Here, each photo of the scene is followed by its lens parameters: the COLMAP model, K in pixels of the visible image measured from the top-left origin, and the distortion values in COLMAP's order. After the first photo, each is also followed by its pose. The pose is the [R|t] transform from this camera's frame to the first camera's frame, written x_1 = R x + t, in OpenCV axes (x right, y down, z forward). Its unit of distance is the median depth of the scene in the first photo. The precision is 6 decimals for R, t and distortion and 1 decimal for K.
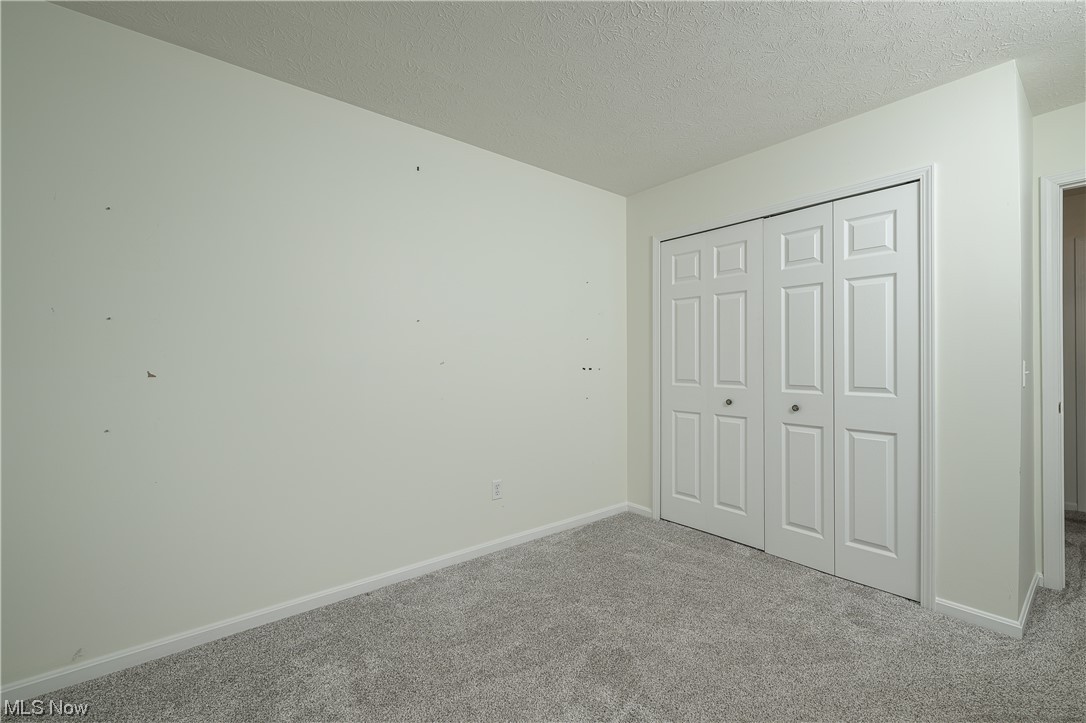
lens RADIAL K [[459.0, 0, 539.7], [0, 459.0, 360.5], [0, 0, 1]] dist [-0.002579, 0.000363]
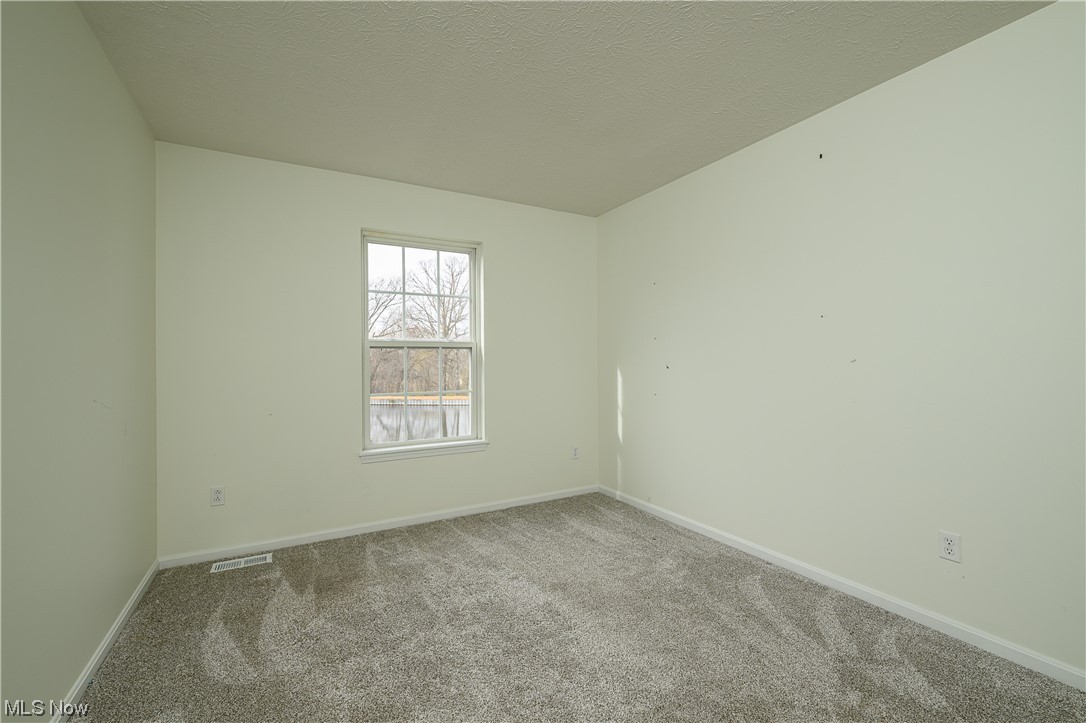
lens RADIAL K [[459.0, 0, 545.5], [0, 459.0, 362.0], [0, 0, 1]] dist [-0.002579, 0.000363]
pose [[-0.189451, 0.005587, -0.981874, 1.488830], [0.021694, 0.999764, 0.001503, -0.054116], [0.981651, -0.021016, -0.189527, 1.081435]]
